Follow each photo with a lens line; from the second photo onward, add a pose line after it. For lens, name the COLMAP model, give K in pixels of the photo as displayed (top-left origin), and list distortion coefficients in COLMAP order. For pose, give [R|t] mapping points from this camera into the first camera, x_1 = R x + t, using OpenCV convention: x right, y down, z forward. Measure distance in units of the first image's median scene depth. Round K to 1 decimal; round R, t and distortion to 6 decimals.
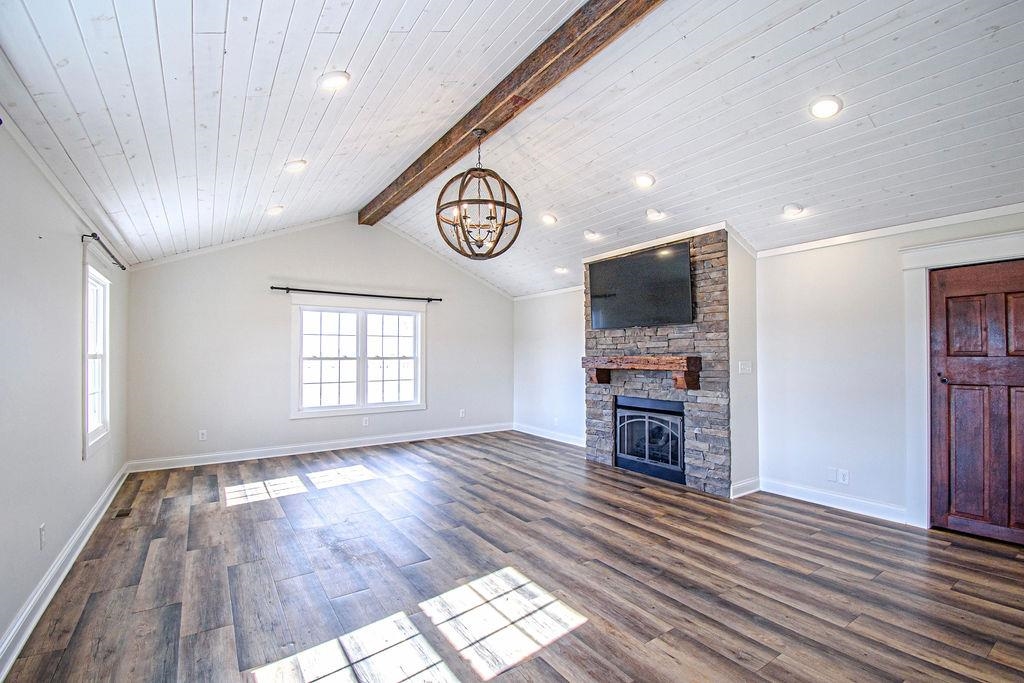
lens RADIAL K [[458.9, 0, 523.8], [0, 458.9, 343.1], [0, 0, 1]] dist [0.018032, -0.025975]
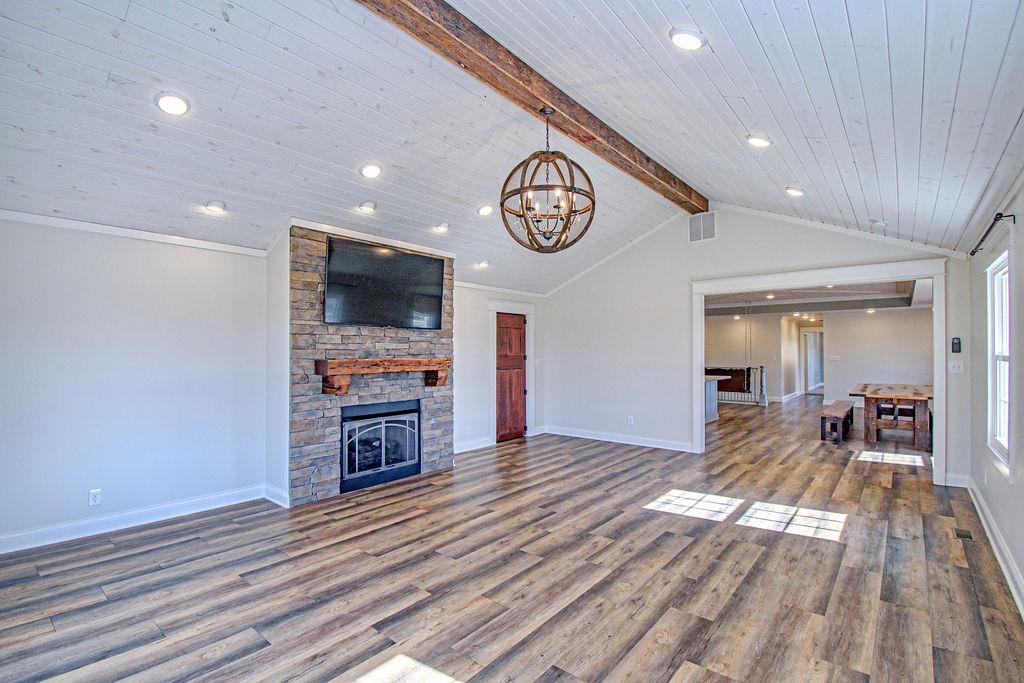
lens RADIAL K [[458.9, 0, 523.8], [0, 458.9, 343.1], [0, 0, 1]] dist [0.018032, -0.025975]
pose [[-0.271616, 0.020058, 0.962197, -0.815801], [-0.023826, 0.999336, -0.027558, 0.018954], [-0.962111, -0.030410, -0.270958, 1.102180]]
